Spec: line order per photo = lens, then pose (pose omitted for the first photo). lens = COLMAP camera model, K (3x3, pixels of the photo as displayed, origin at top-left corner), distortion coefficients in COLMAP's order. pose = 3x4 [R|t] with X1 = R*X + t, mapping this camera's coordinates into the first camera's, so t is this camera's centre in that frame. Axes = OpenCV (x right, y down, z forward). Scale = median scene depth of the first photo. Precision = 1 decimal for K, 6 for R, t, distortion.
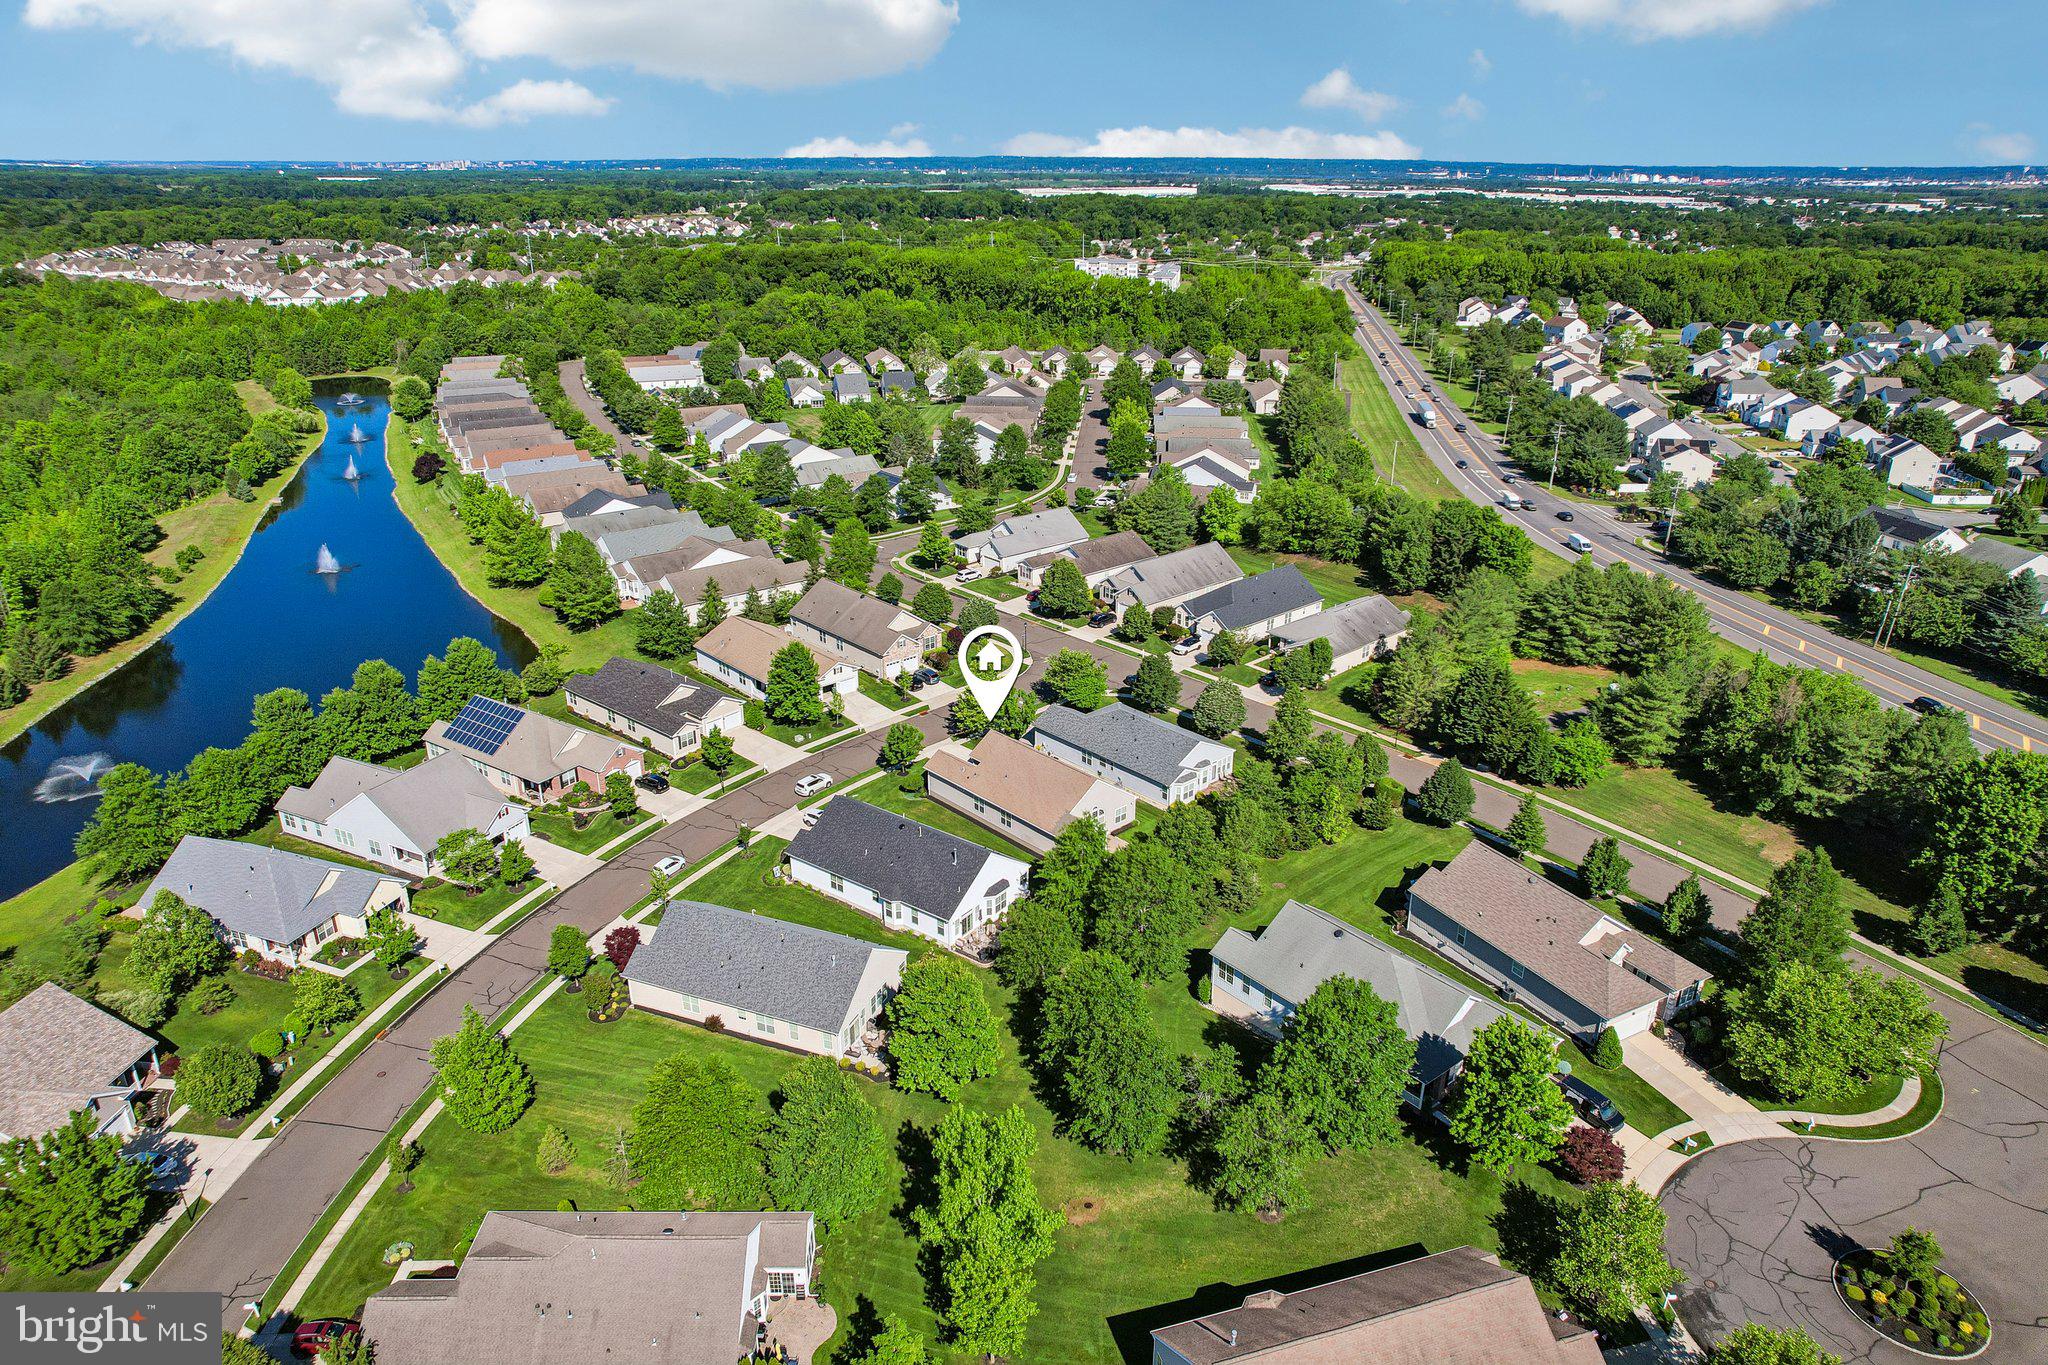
lens RADIAL K [[1351.3, 0, 1024.0], [0, 1351.3, 682.5], [0, 0, 1]] dist [-0.073263, 0.086654]
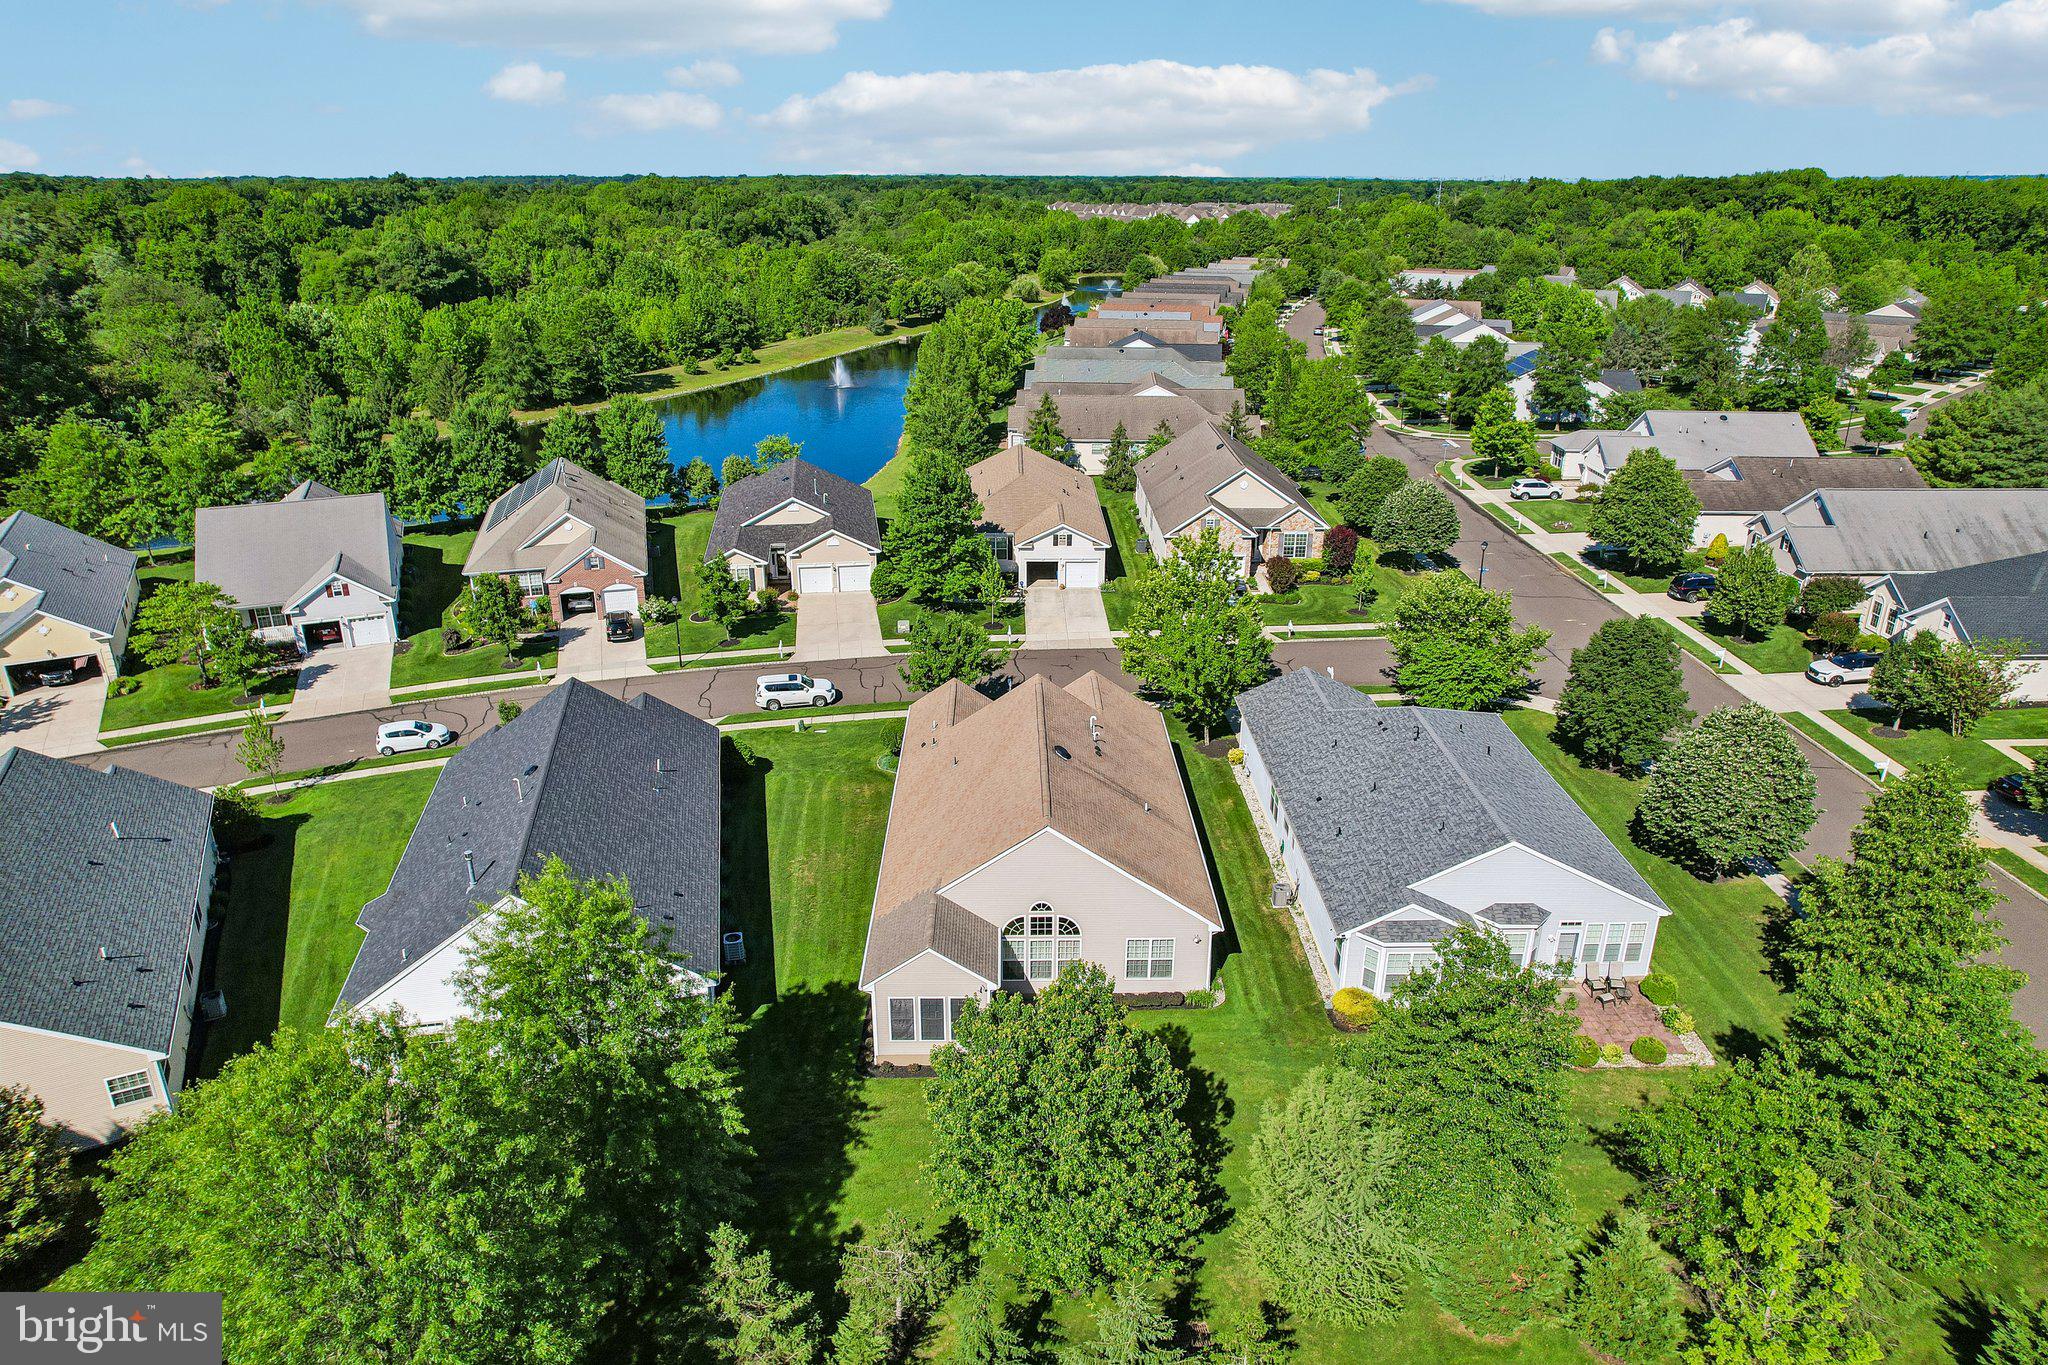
lens RADIAL K [[1320.3, 0, 1016.4], [0, 1320.3, 683.7], [0, 0, 1]] dist [-0.093103, 0.086661]
pose [[0.742395, 0.239751, -0.625596, 0.166558], [-0.249054, 0.965619, 0.074507, 0.010452], [0.621950, 0.100494, 0.776582, 0.502362]]
